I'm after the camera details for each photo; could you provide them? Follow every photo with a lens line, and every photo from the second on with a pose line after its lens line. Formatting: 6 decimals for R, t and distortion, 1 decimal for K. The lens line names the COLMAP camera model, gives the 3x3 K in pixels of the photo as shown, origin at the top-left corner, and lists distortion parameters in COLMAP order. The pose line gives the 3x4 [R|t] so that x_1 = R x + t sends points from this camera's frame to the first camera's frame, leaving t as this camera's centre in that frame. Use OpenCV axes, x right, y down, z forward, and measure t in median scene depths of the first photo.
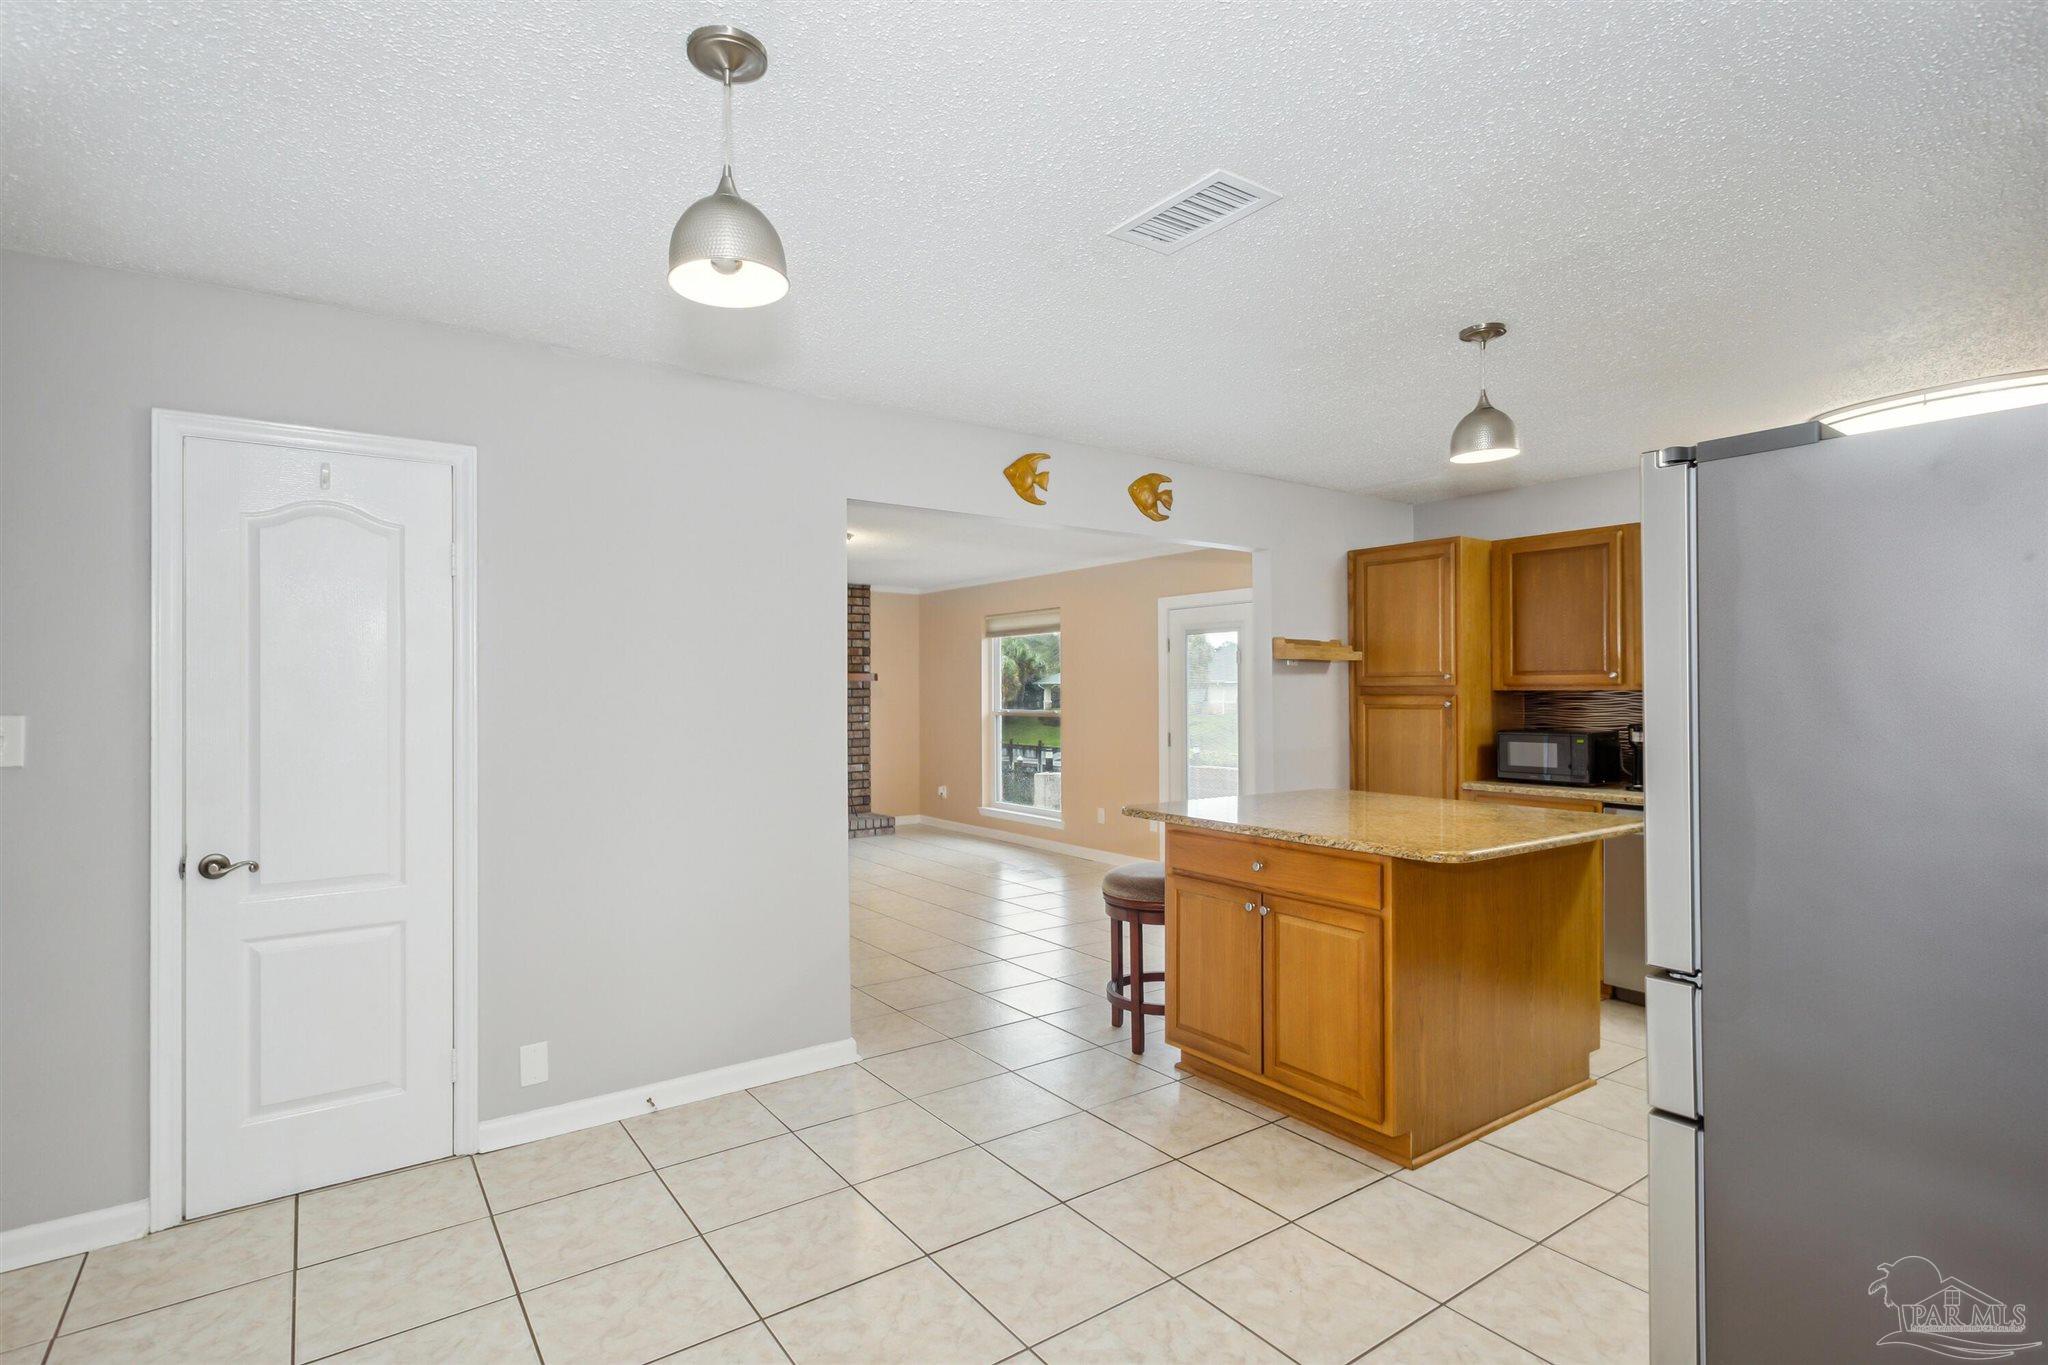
lens RADIAL K [[997.3, 0, 1001.7], [0, 997.3, 675.3], [0, 0, 1]] dist [-0.001170, 0.001990]
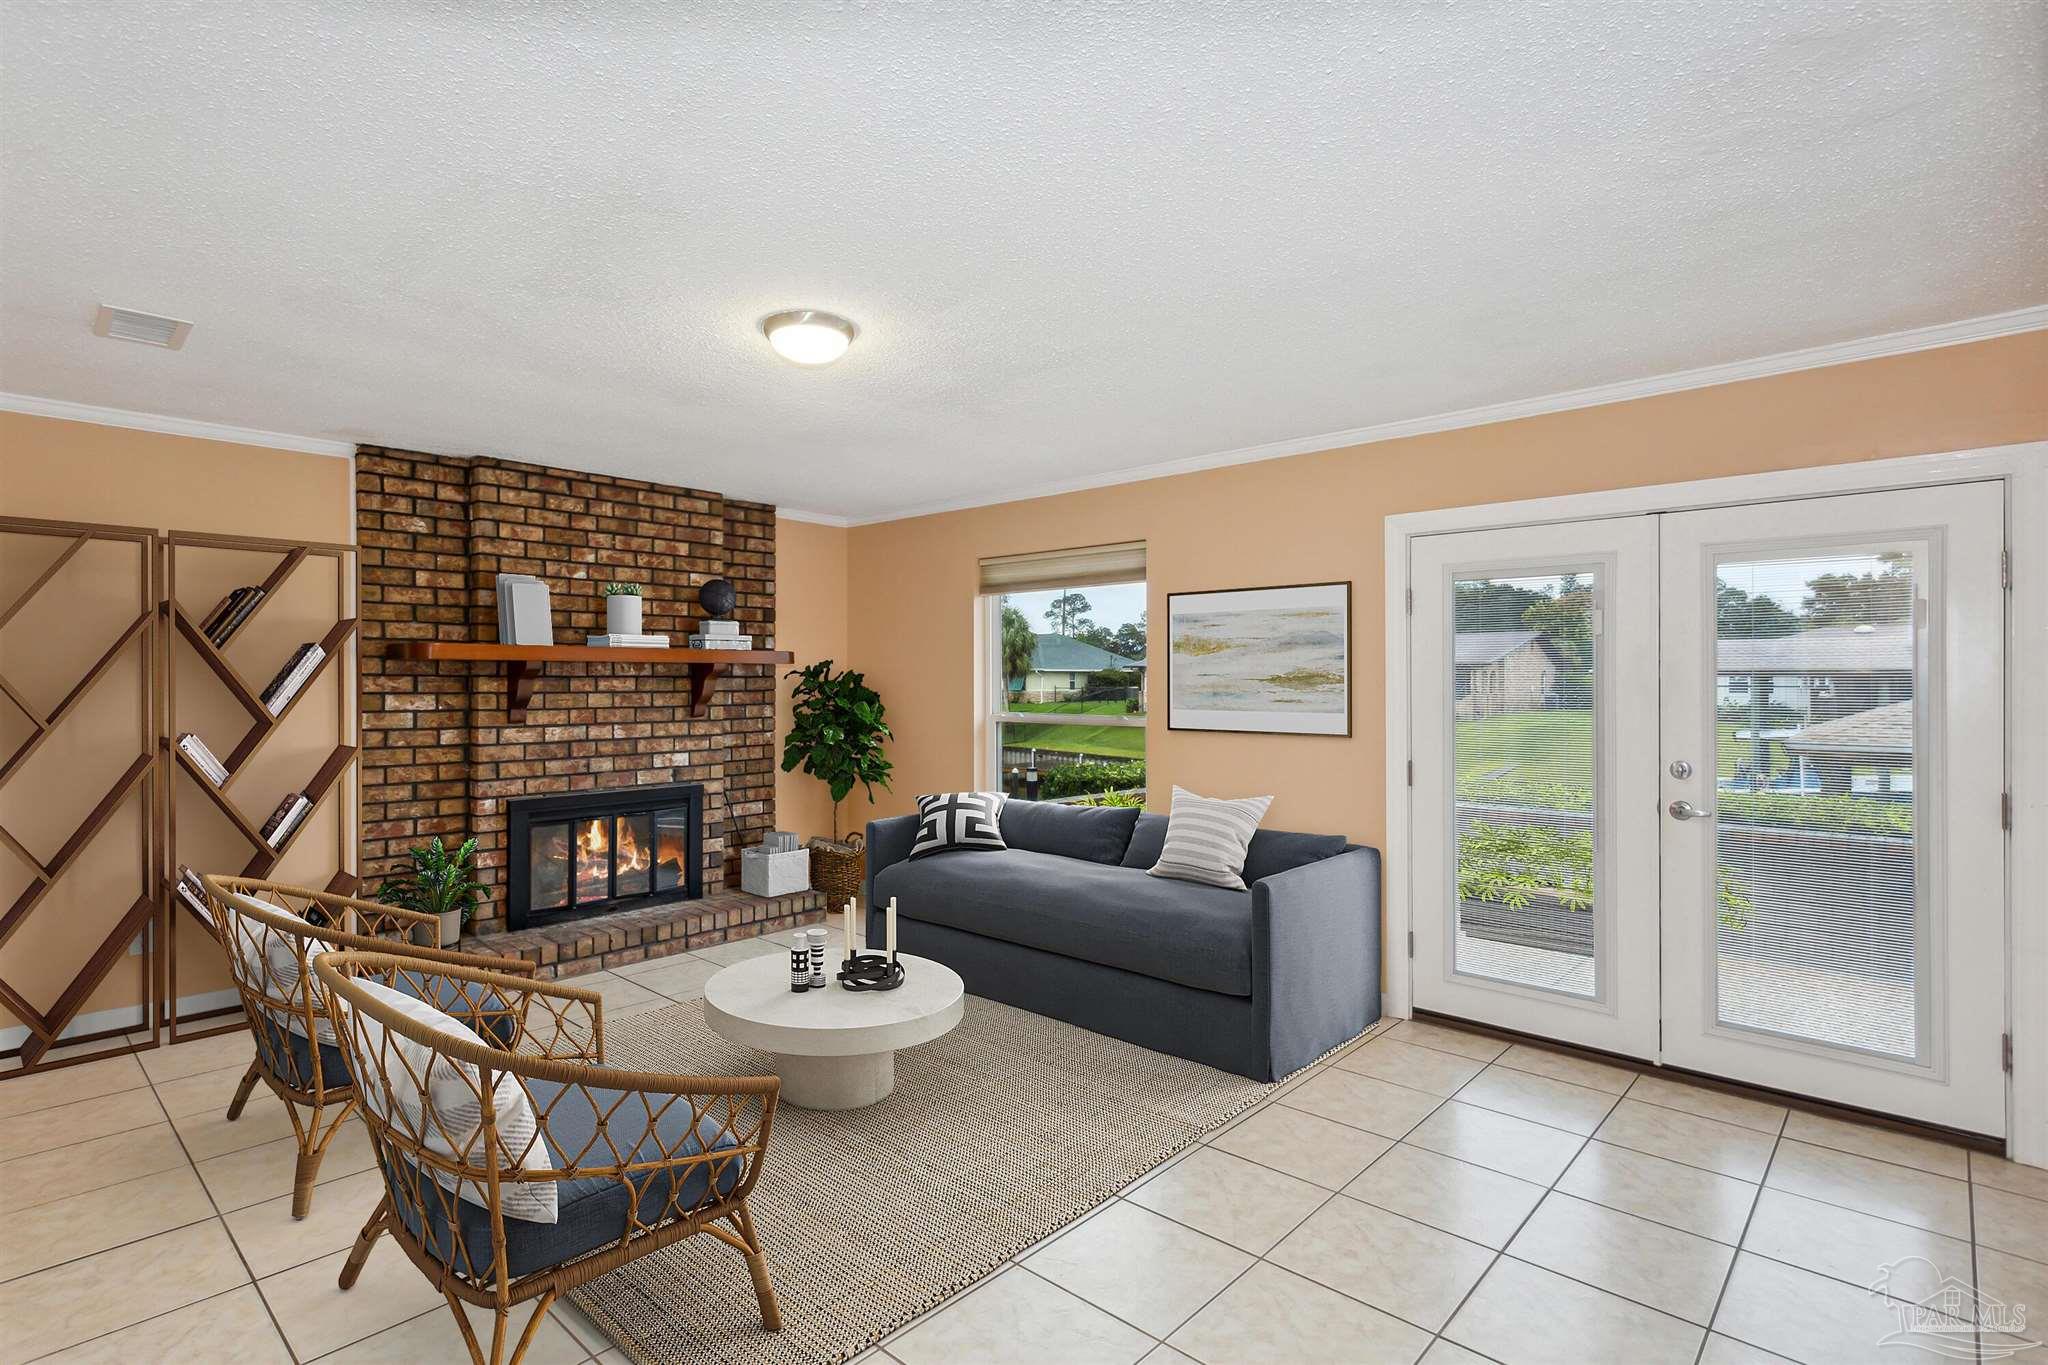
lens RADIAL K [[997.3, 0, 1036.6], [0, 997.3, 685.2], [0, 0, 1]] dist [-0.001170, 0.001990]
pose [[0.975582, 0.001587, 0.219629, -0.226369], [-0.006413, 0.999753, 0.021260, 0.009353], [-0.219541, -0.022149, 0.975352, 0.769475]]
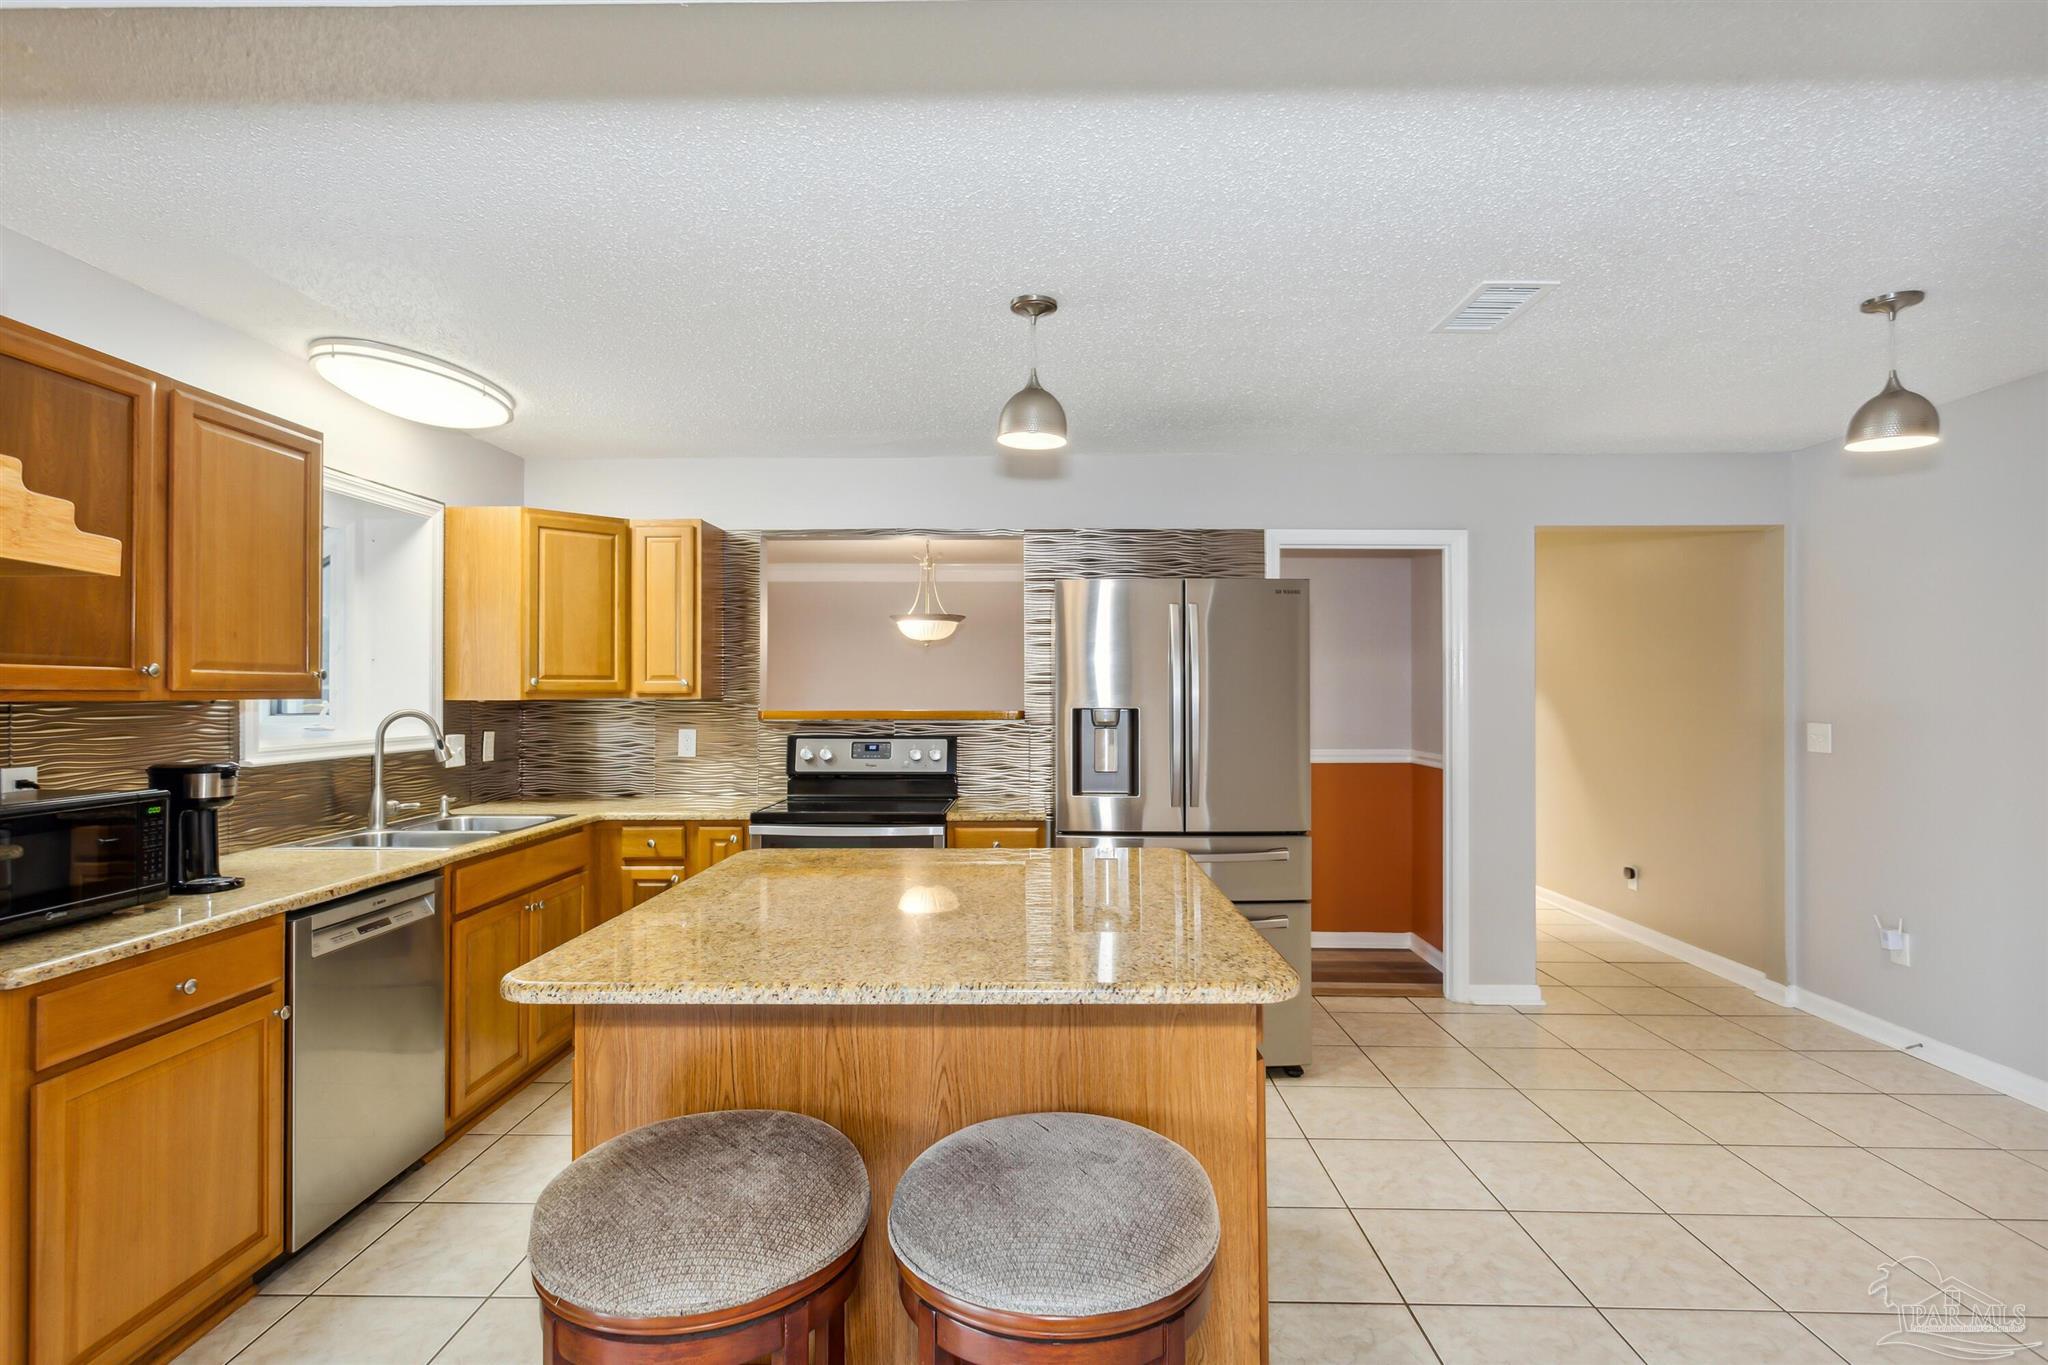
lens RADIAL K [[997.3, 0, 1020.7], [0, 997.3, 682.7], [0, 0, 1]] dist [-0.001170, 0.001990]
pose [[-0.811955, 0.010515, 0.583626, -0.023199], [-0.005265, 0.999665, -0.025335, 0.015036], [-0.583697, -0.023643, -0.811627, 1.058505]]
